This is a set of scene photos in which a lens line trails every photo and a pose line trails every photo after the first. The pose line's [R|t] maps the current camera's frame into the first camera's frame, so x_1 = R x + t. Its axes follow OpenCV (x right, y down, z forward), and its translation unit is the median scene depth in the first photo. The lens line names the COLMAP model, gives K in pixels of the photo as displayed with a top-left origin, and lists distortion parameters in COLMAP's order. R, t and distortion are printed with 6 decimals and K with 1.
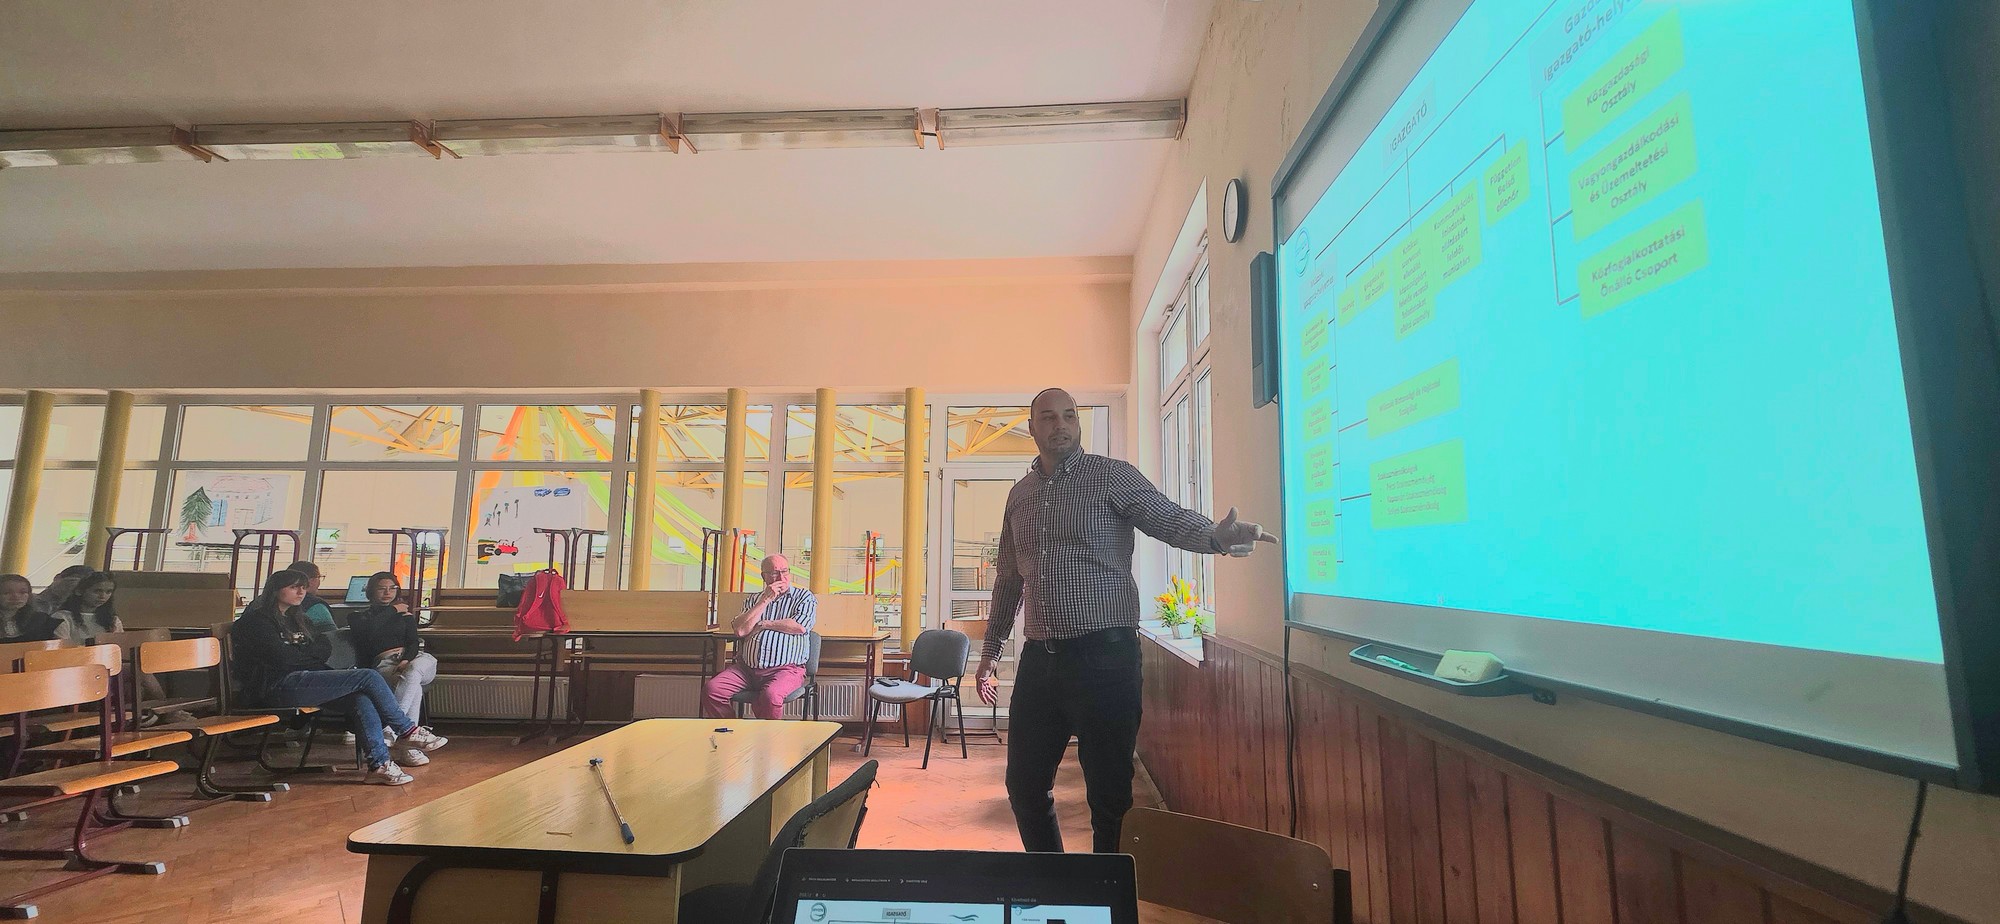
lens RADIAL K [[789.9, 0, 1001.2], [0, 789.9, 461.3], [0, 0, 1]] dist [-0.005942, 0.001579]
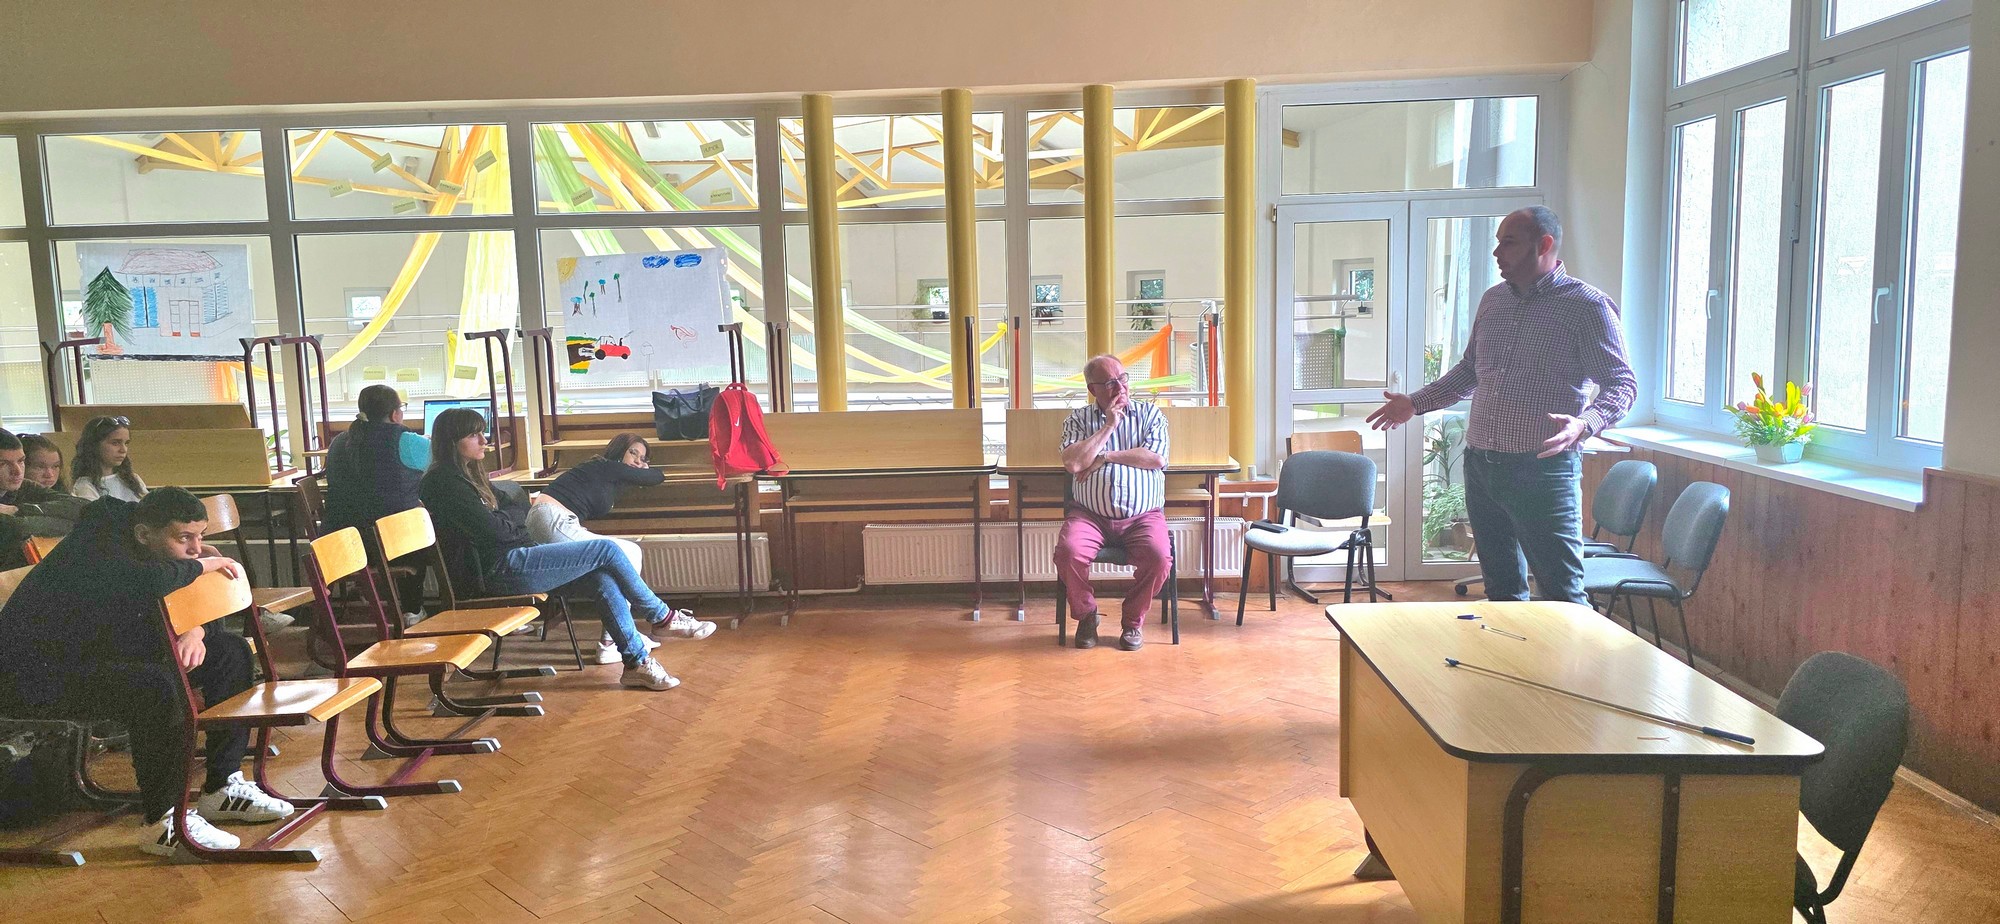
lens RADIAL K [[1314.0, 0, 1015.7], [0, 1314.0, 470.1], [0, 0, 1]] dist [0.029880, -0.014359]
pose [[0.999238, -0.034526, 0.018219, -0.348727], [0.028724, 0.966302, 0.255804, -0.071559], [-0.026437, -0.255086, 0.966557, -0.117733]]
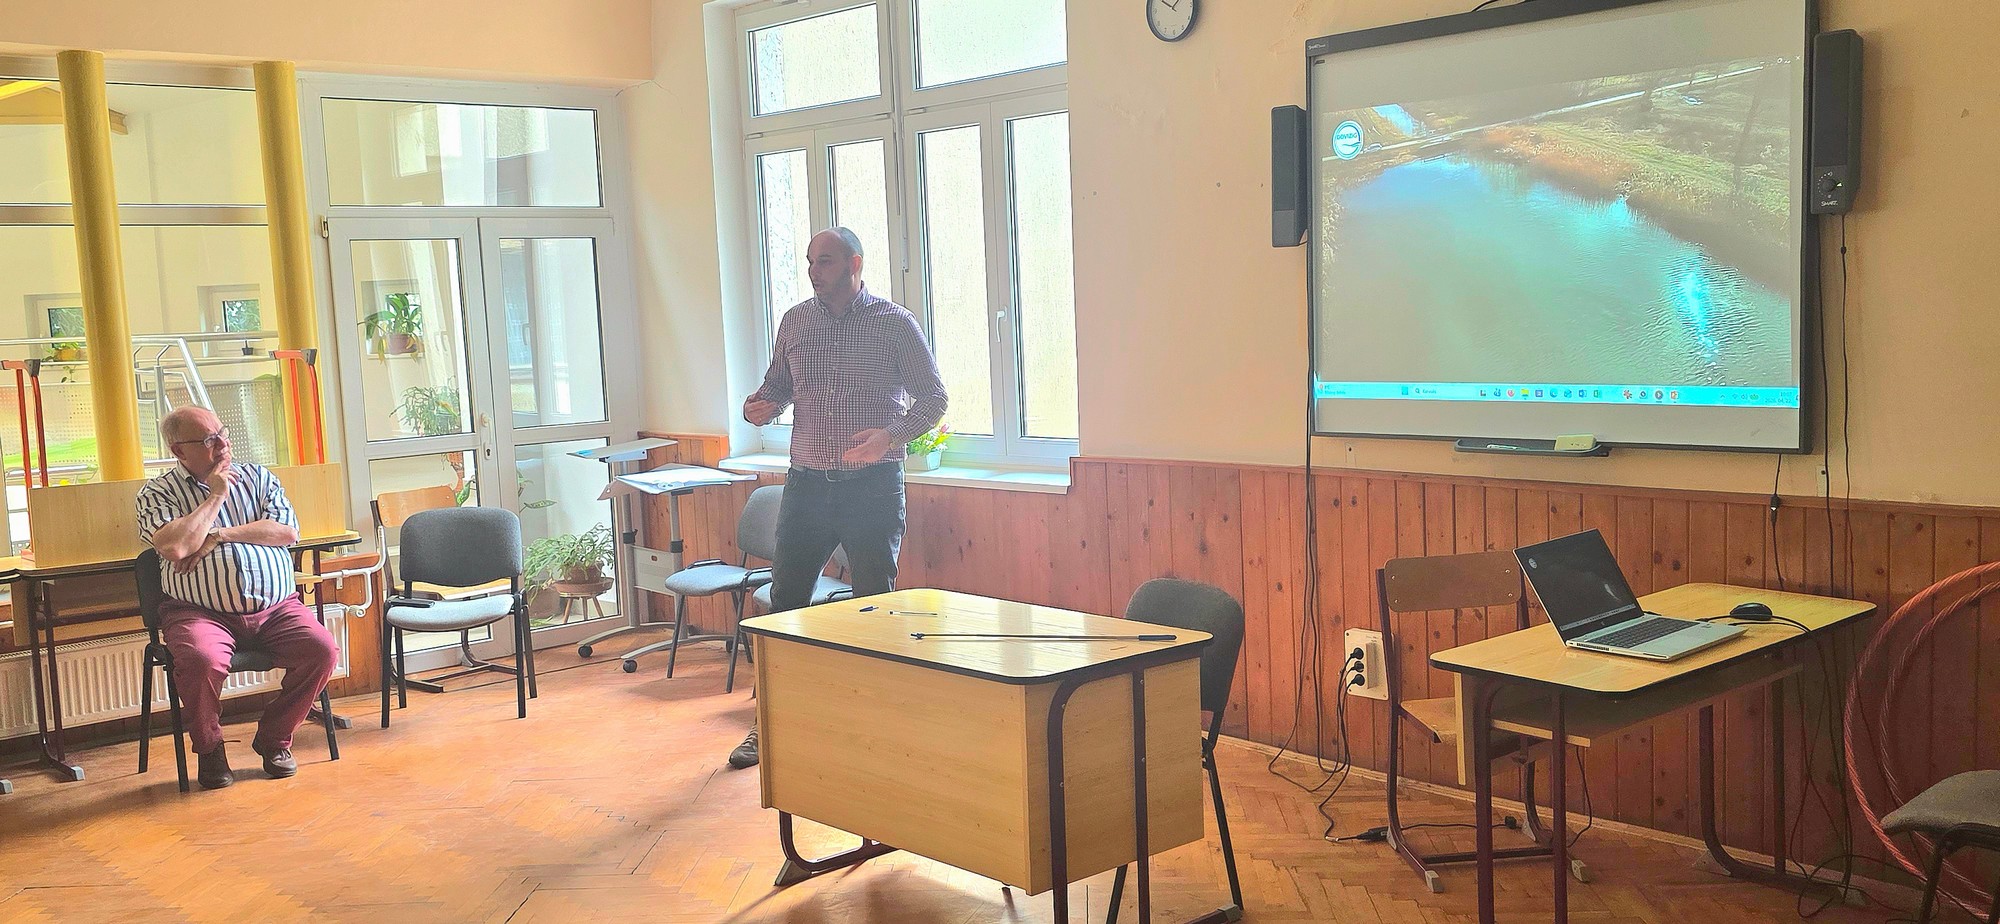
lens RADIAL K [[1720.9, 0, 1004.5], [0, 1720.9, 462.8], [0, 0, 1]] dist [0.097407, -0.001691]
pose [[0.706945, -0.104704, 0.699475, -0.655358], [-0.044441, 0.980451, 0.191679, -0.084611], [-0.705871, -0.166592, 0.688472, -0.181027]]
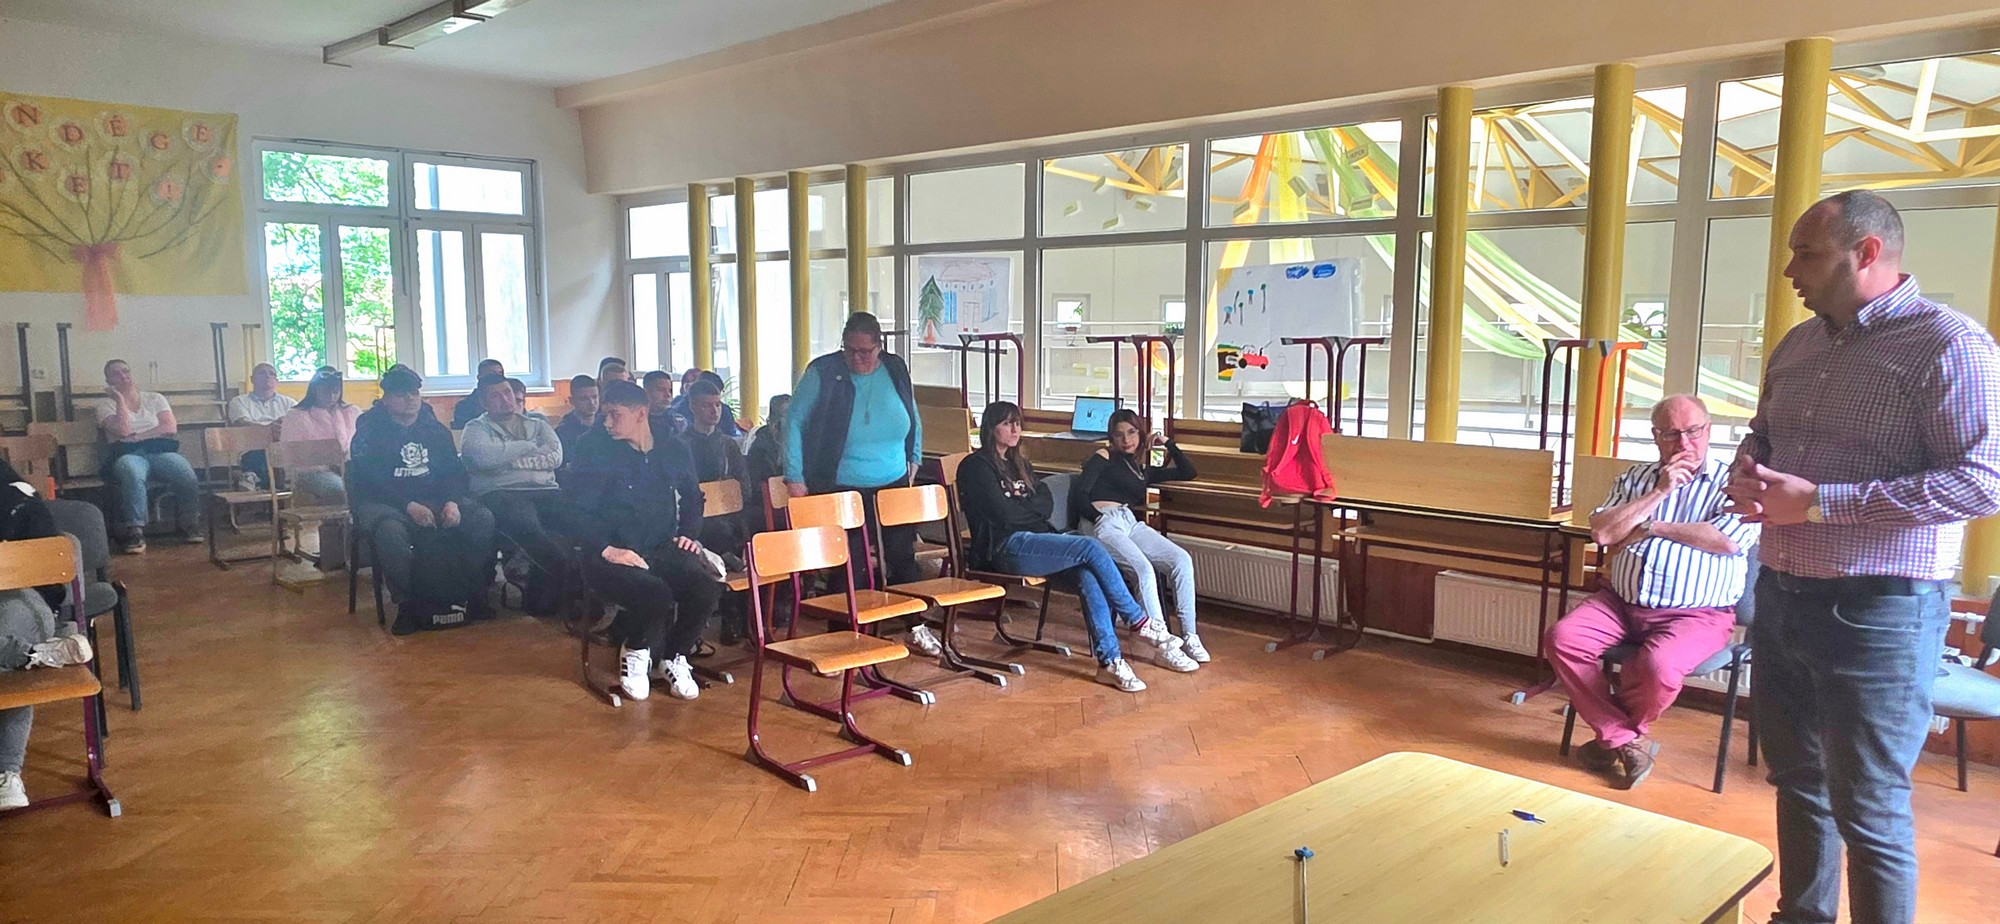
lens RADIAL K [[1304.7, 0, 1018.9], [0, 1304.7, 492.3], [0, 0, 1]] dist [0.003184, 0.005855]
pose [[0.727282, 0.088948, -0.680551, -0.008126], [0.085945, 0.971959, 0.218881, -0.042652], [0.680936, -0.217678, 0.699244, 0.071574]]
